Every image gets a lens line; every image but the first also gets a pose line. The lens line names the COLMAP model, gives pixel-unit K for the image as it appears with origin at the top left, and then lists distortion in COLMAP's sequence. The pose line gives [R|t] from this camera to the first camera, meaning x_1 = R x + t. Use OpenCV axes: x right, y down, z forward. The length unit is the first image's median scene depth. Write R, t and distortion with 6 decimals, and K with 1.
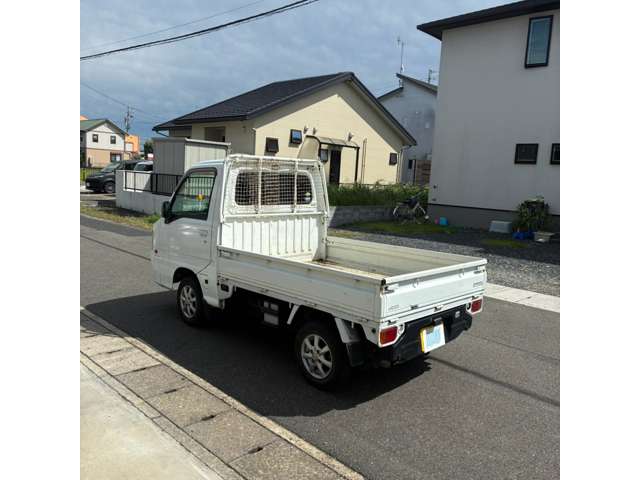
lens RADIAL K [[487.1, 0, 318.2], [0, 487.1, 236.8], [0, 0, 1]] dist [0.034823, -0.025694]
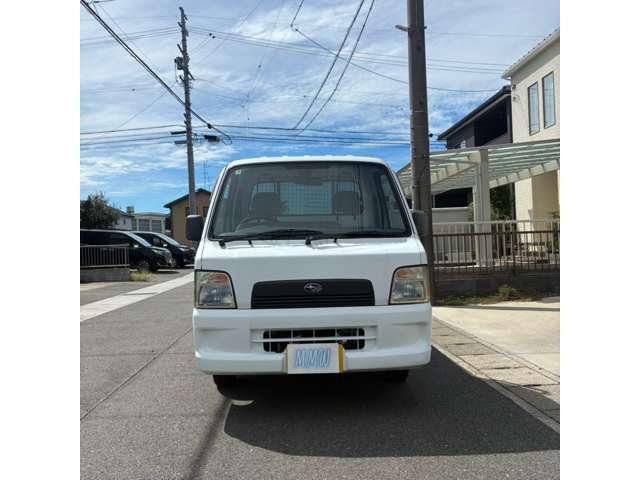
lens RADIAL K [[487.1, 0, 313.9], [0, 487.1, 239.1], [0, 0, 1]] dist [0.034823, -0.025694]
pose [[-0.736072, -0.020510, 0.676593, -0.731852], [0.078528, 0.990205, 0.115447, -0.136876], [-0.672333, 0.138109, -0.727251, 1.767209]]
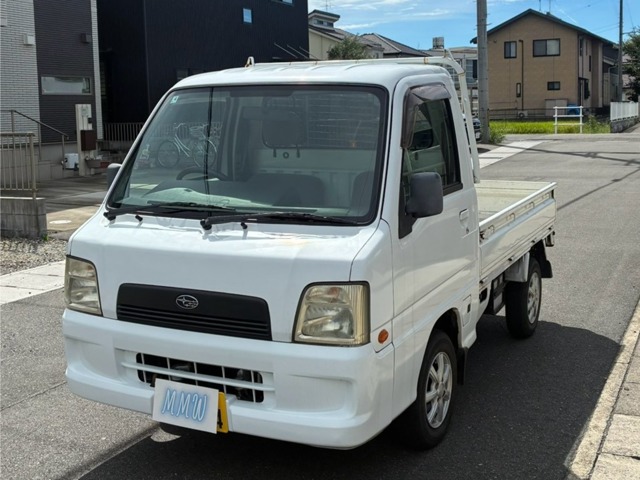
lens RADIAL K [[802.8, 0, 339.3], [0, 802.8, 182.7], [0, 0, 1]] dist [0.021724, 0.000000]
pose [[-0.331506, -0.132689, 0.934076, -0.967853], [0.121450, 0.975821, 0.181722, -0.207056], [-0.935603, 0.173686, -0.307375, 1.395134]]
